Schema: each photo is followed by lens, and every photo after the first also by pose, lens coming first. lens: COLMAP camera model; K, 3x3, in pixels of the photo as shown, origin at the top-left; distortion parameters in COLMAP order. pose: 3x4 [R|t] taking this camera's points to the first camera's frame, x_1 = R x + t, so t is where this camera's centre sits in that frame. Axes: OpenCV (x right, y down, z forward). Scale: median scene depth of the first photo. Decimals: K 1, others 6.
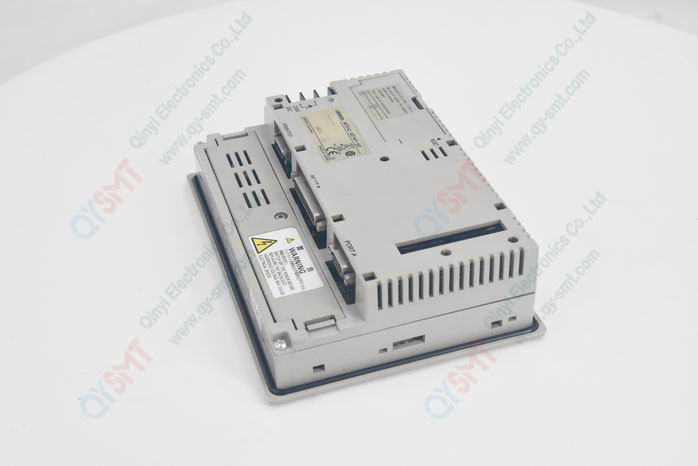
lens RADIAL K [[1040.6, 0, 349.0], [0, 1040.6, 233.0], [0, 0, 1]] dist [0.025945, 0.007053]
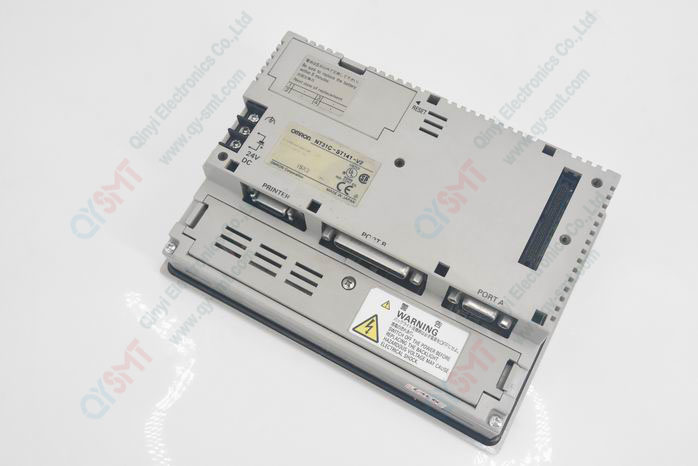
lens RADIAL K [[712.1, 0, 349.0], [0, 712.1, 233.0], [0, 0, 1]] dist [-0.015525, -0.004548]
pose [[0.733145, -0.630073, 0.255942, -0.193075], [0.431487, 0.721856, 0.541057, -0.376983], [-0.525659, -0.286238, 0.801093, 0.503152]]
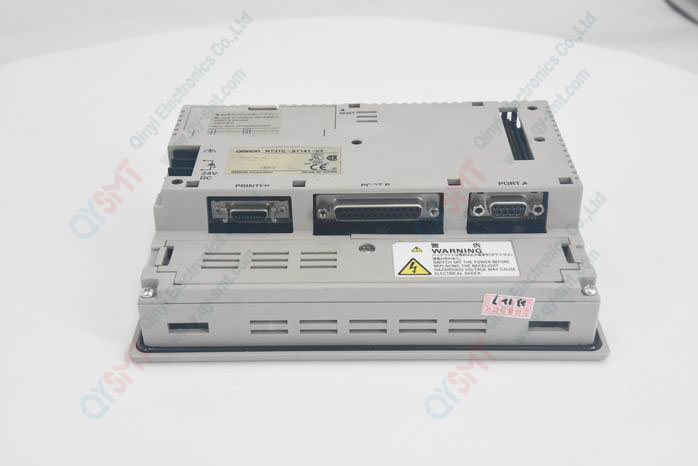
lens RADIAL K [[907.2, 0, 349.0], [0, 907.2, 233.0], [0, 0, 1]] dist [0.033087, 0.017878]
pose [[0.319063, -0.494847, 0.808286, -0.617262], [0.586277, 0.773149, 0.241909, -0.198604], [-0.744633, 0.396695, 0.536800, 0.617265]]
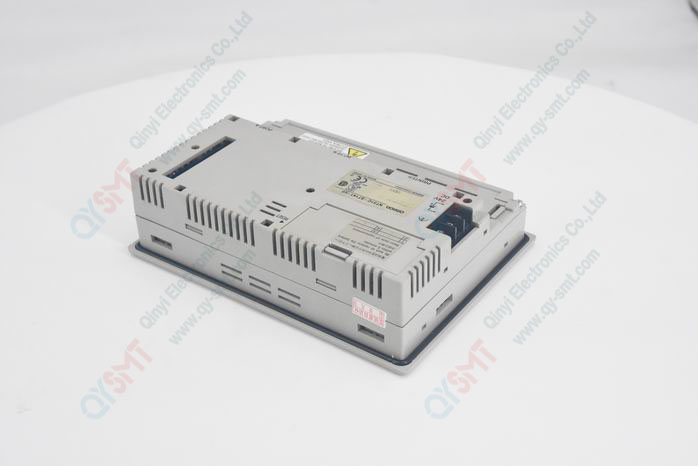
lens RADIAL K [[1040.6, 0, 349.0], [0, 1040.6, 233.0], [0, 0, 1]] dist [0.025945, 0.007053]
pose [[-0.805789, 0.368350, -0.463705, 0.492488], [-0.329578, 0.371621, 0.867915, -0.954115], [0.492019, 0.852183, -0.178048, 1.224968]]
